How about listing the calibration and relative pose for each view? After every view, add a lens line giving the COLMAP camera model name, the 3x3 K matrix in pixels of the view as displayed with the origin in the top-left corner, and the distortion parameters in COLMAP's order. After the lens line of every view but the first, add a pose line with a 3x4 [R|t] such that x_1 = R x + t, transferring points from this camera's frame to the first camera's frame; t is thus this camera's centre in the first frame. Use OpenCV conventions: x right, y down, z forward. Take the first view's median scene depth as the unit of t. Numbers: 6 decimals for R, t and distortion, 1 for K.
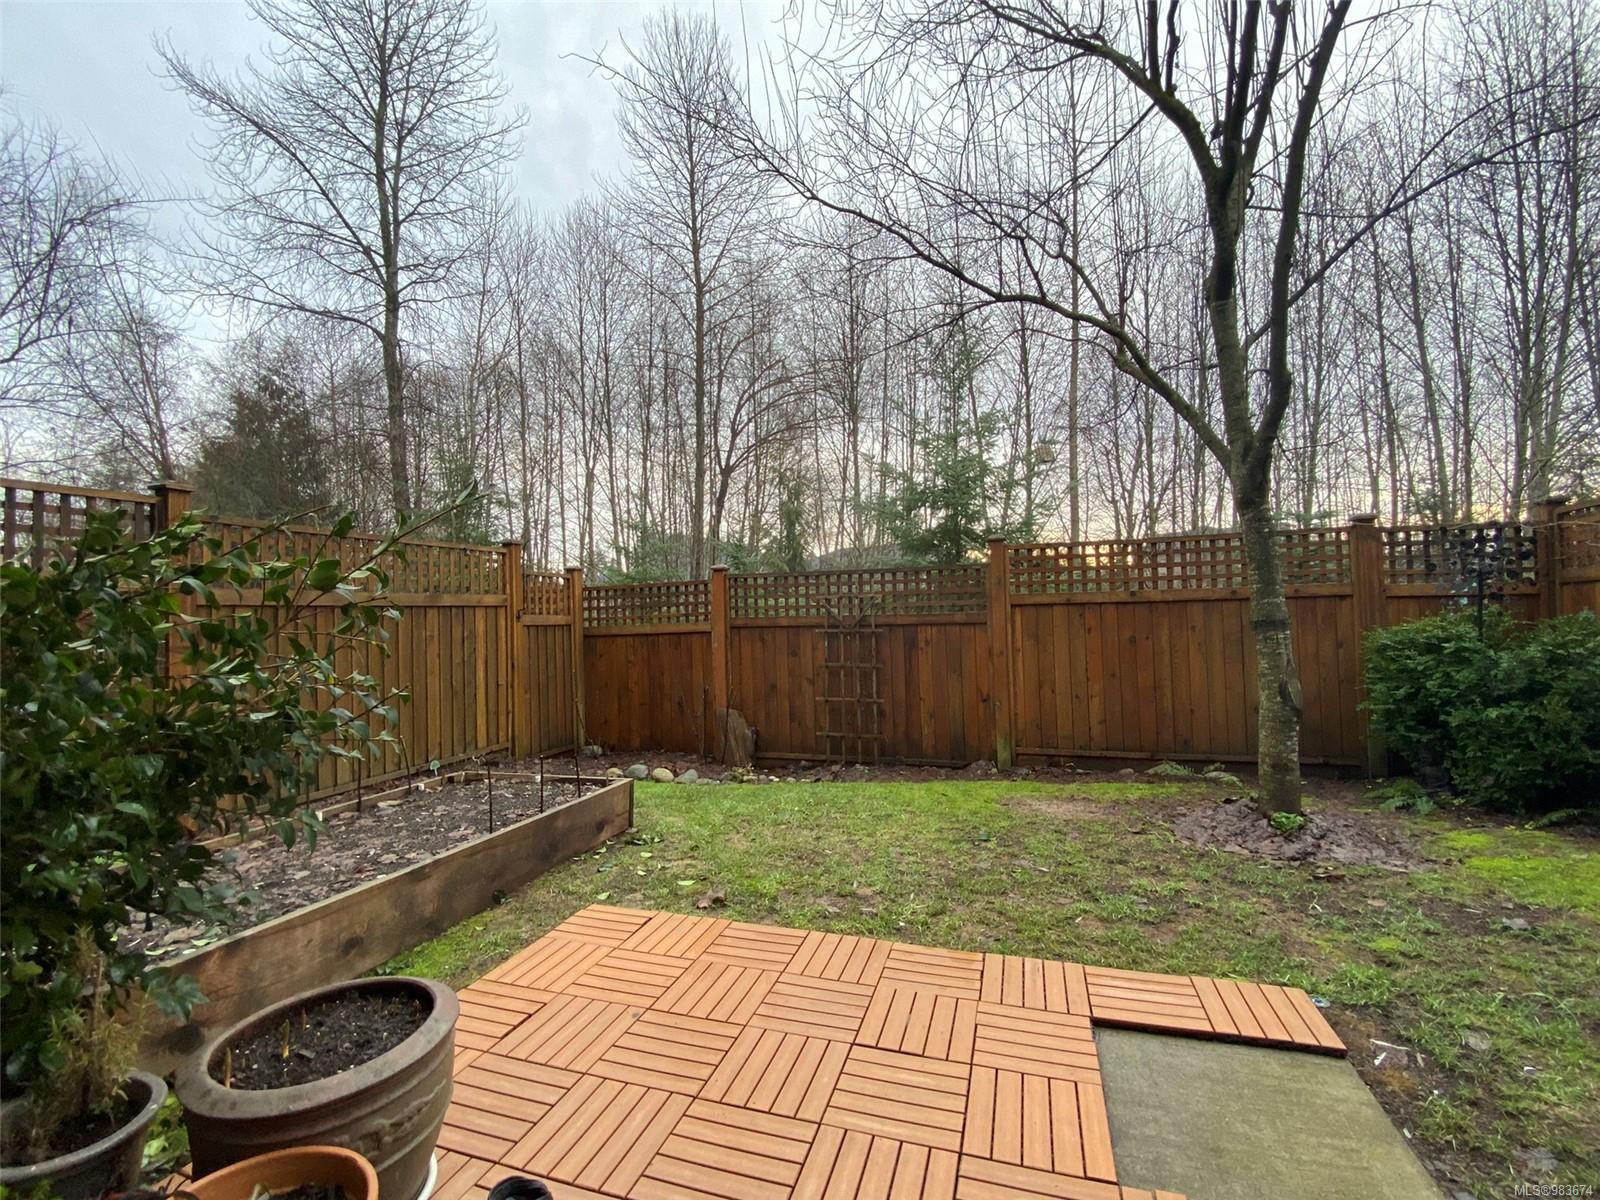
lens RADIAL K [[687.7, 0, 801.8], [0, 687.7, 601.9], [0, 0, 1]] dist [0.023216, -0.022581]
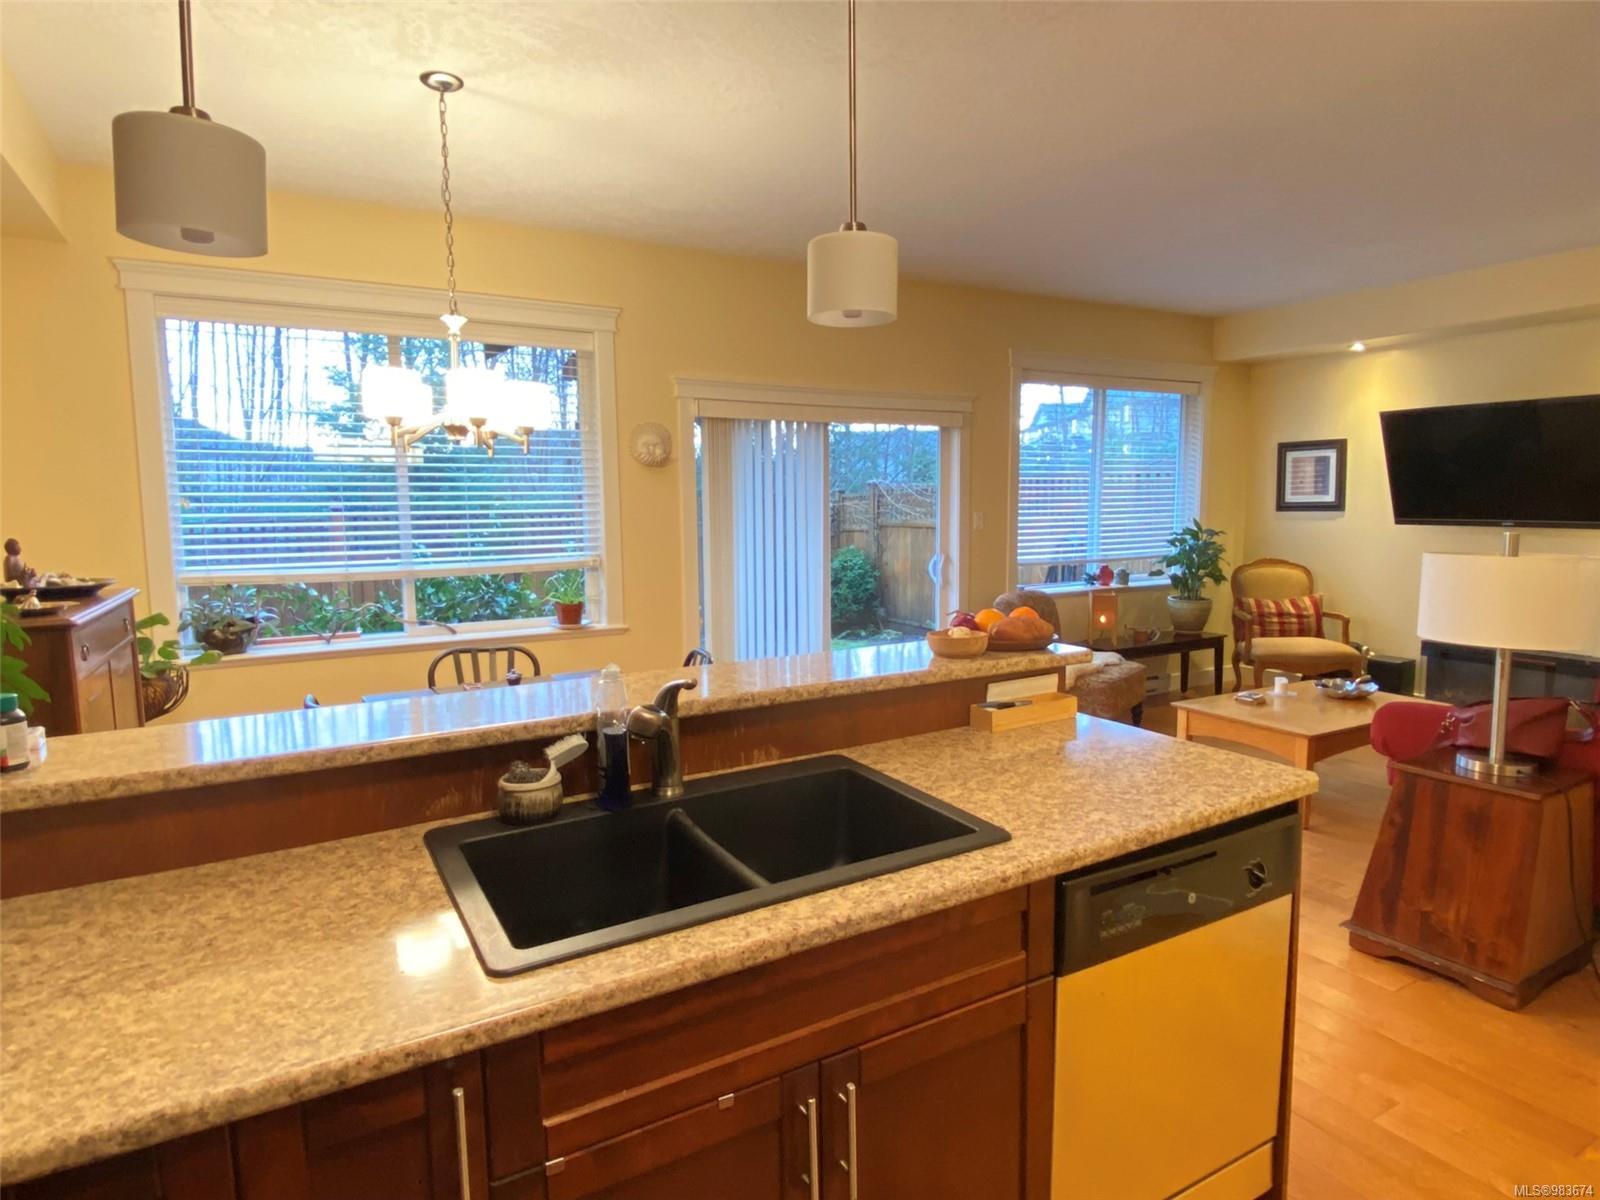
lens RADIAL K [[909.3, 0, 803.2], [0, 909.3, 596.2], [0, 0, 1]] dist [0.061695, -0.053848]
pose [[0.660579, -0.055064, 0.748734, -0.837547], [-0.026478, 0.994978, 0.096533, -0.072911], [-0.750289, -0.083592, 0.655804, -0.595010]]
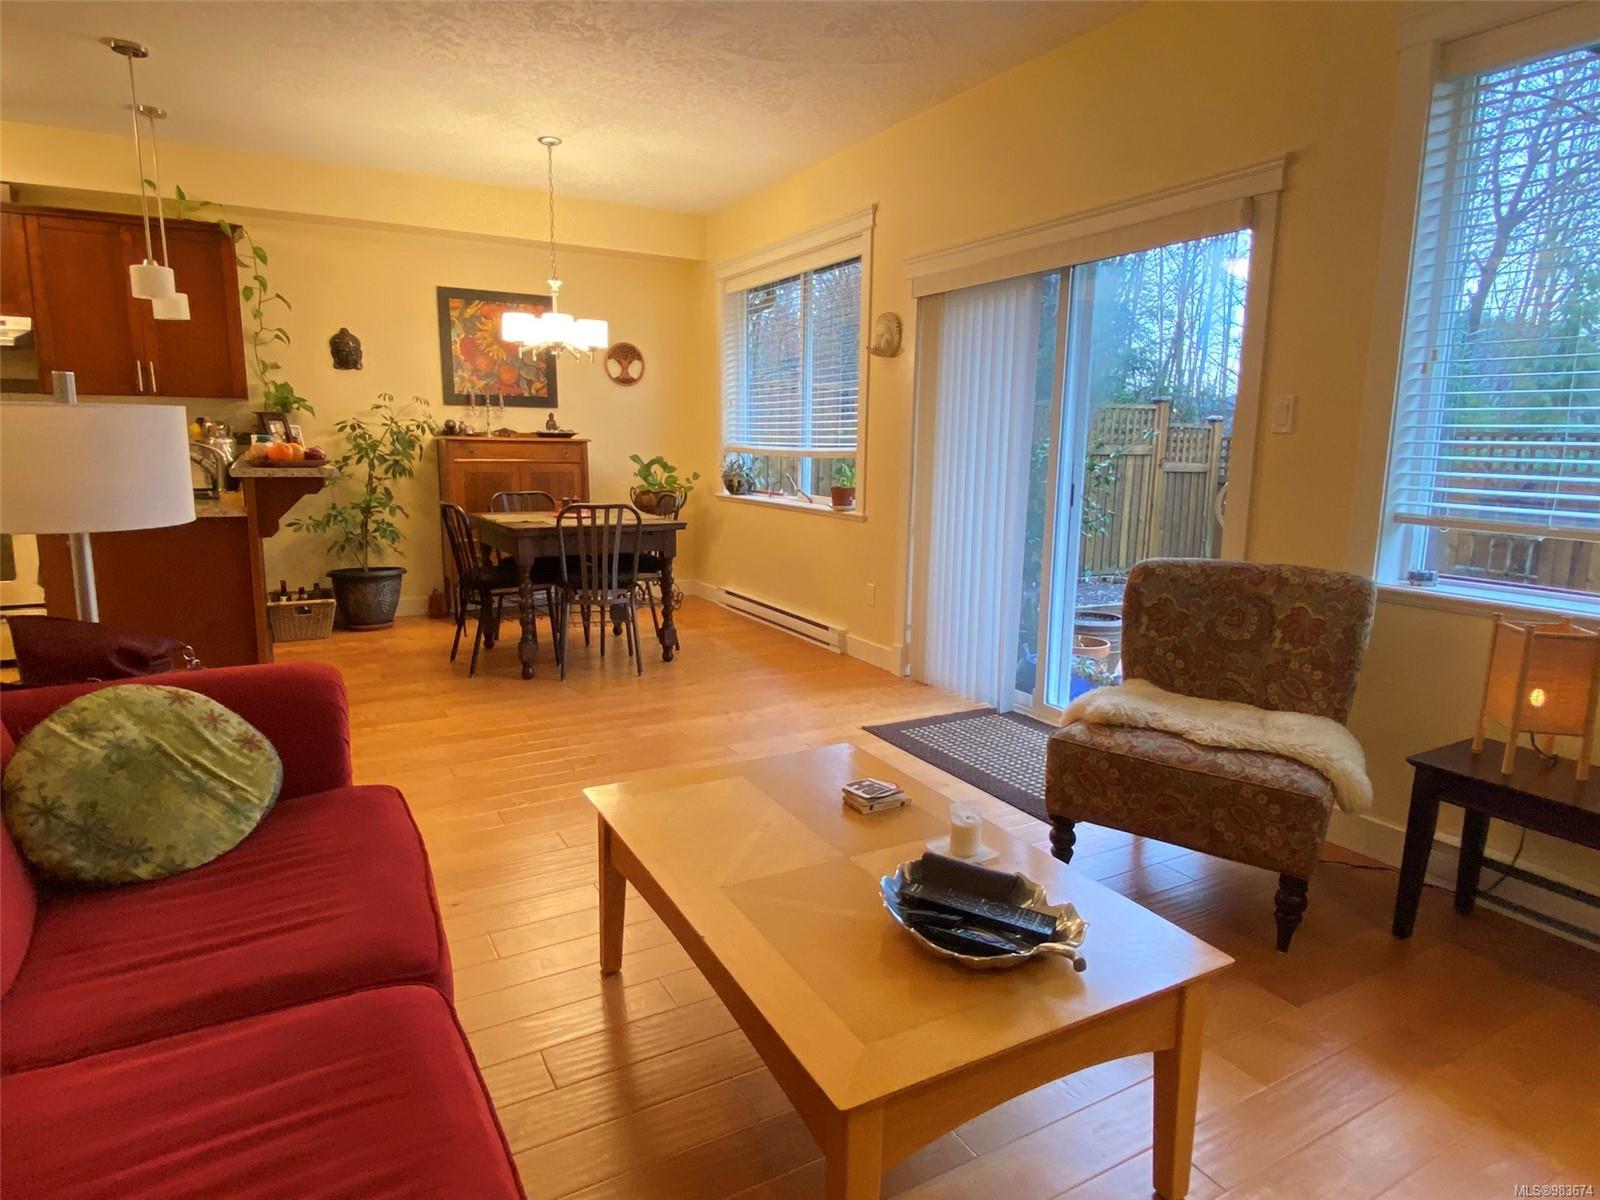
lens RADIAL K [[944.3, 0, 808.8], [0, 944.3, 599.0], [0, 0, 1]] dist [0.065944, -0.060513]
pose [[0.740808, 0.149044, -0.654972, 0.254123], [-0.024163, 0.980354, 0.195759, -0.058011], [0.671282, -0.129194, 0.729856, -0.645526]]
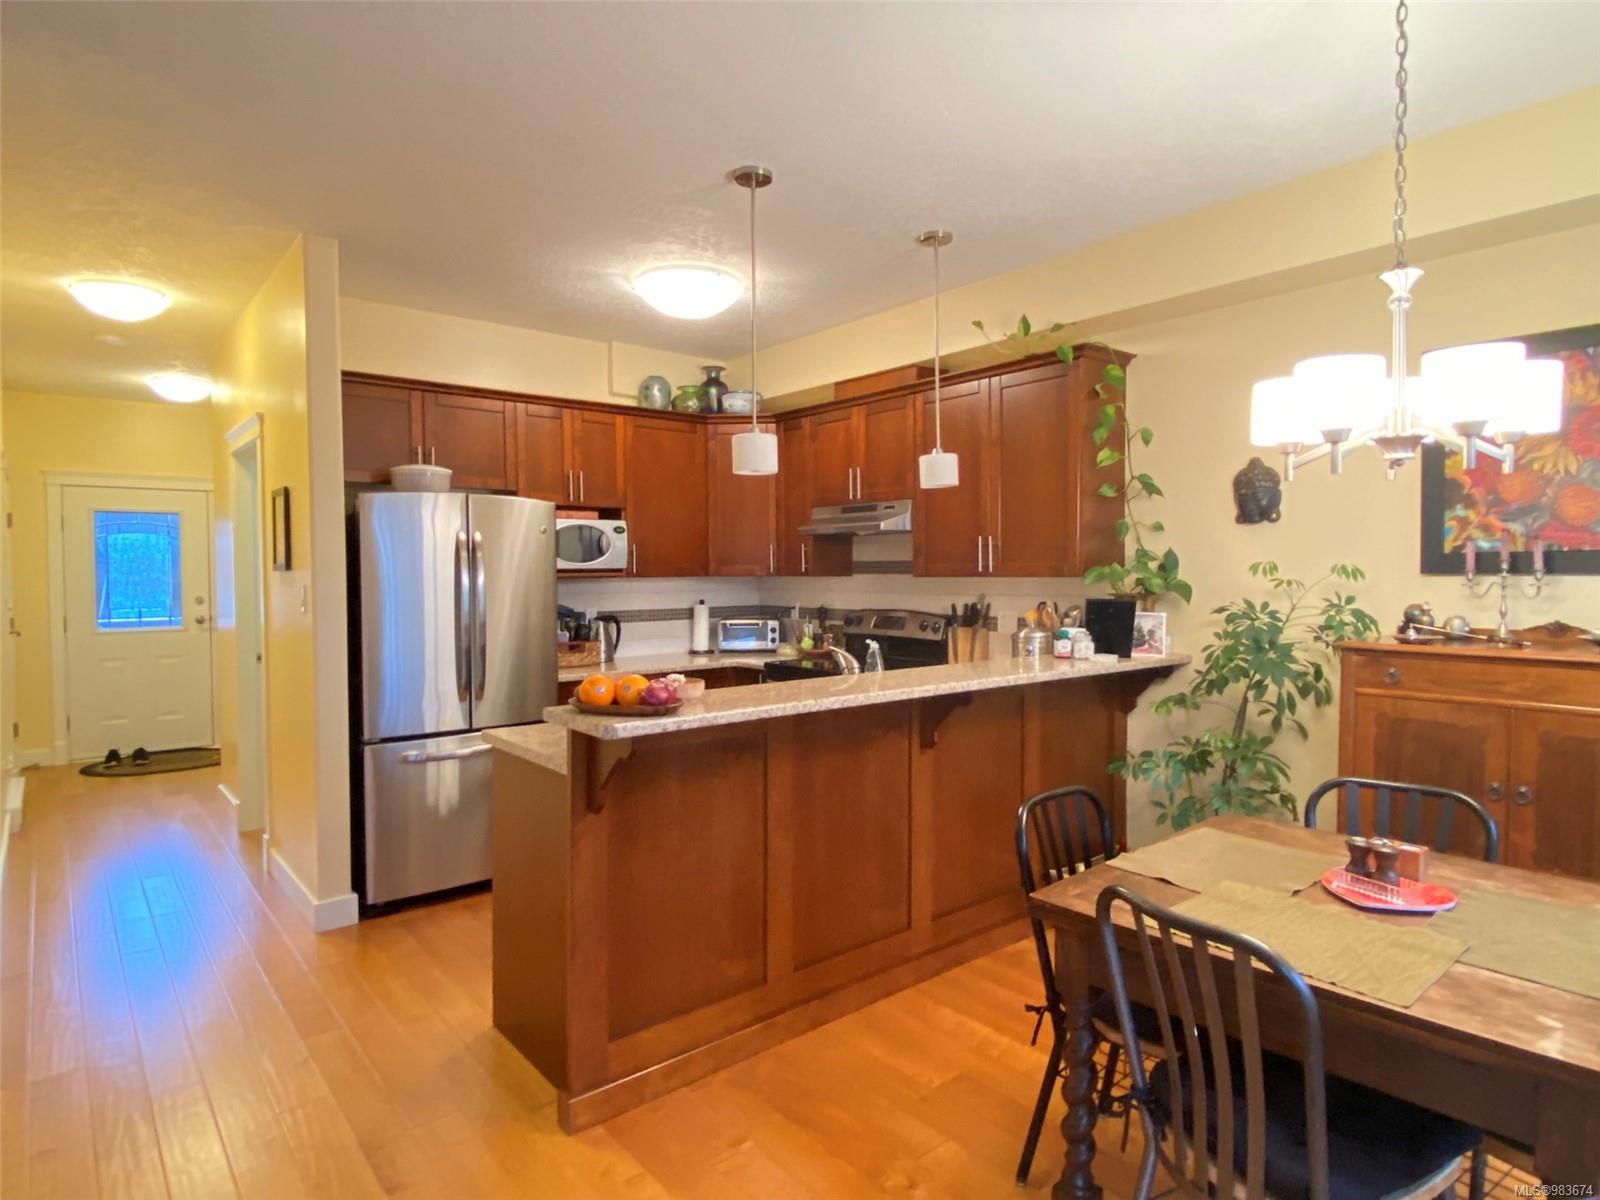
lens RADIAL K [[909.3, 0, 803.2], [0, 909.3, 596.2], [0, 0, 1]] dist [0.061695, -0.053848]
pose [[-0.530222, 0.054779, -0.846087, -0.163695], [0.031172, 0.998495, 0.045112, -0.075830], [0.847285, -0.002455, -0.531132, -0.105421]]
